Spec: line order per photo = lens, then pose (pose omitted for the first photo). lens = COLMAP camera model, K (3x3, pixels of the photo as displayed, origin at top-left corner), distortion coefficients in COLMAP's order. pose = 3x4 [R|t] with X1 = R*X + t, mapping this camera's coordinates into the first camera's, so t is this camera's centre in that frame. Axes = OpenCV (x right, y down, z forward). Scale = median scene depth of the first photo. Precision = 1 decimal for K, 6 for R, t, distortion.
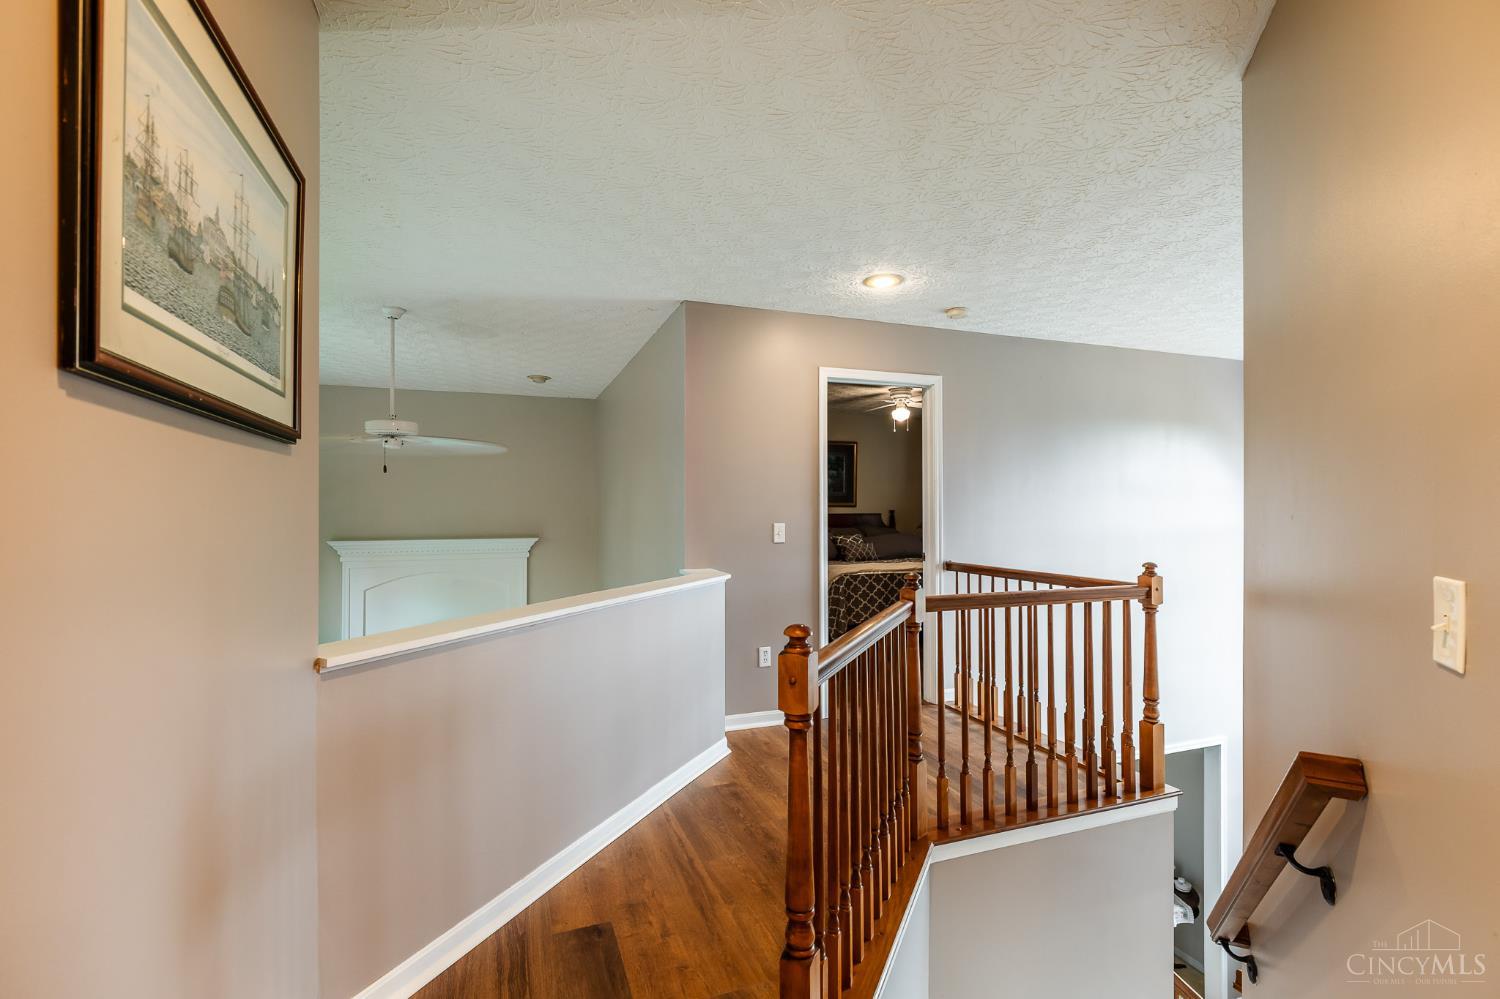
lens RADIAL K [[669.5, 0, 746.7], [0, 669.5, 502.2], [0, 0, 1]] dist [0.004073, 0.000167]
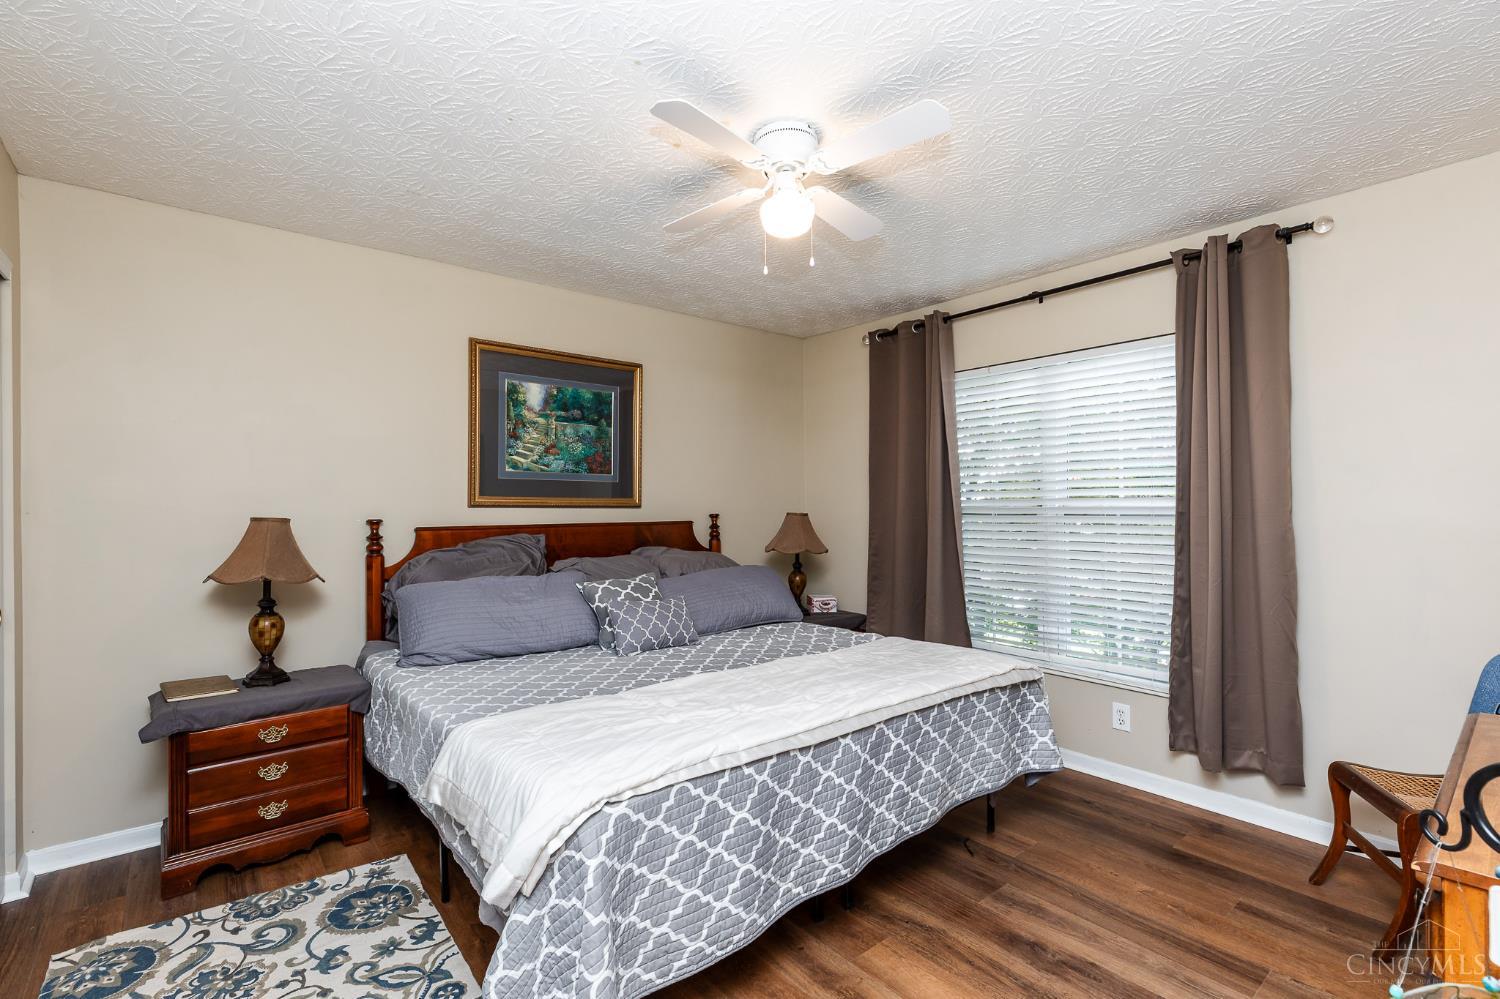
lens RADIAL K [[669.5, 0, 746.7], [0, 669.5, 502.2], [0, 0, 1]] dist [0.004073, 0.000167]
pose [[0.944475, -0.001714, 0.328578, 0.084890], [0.000600, 0.999994, 0.003493, 0.002351], [-0.328582, -0.003102, 0.944470, 0.562274]]
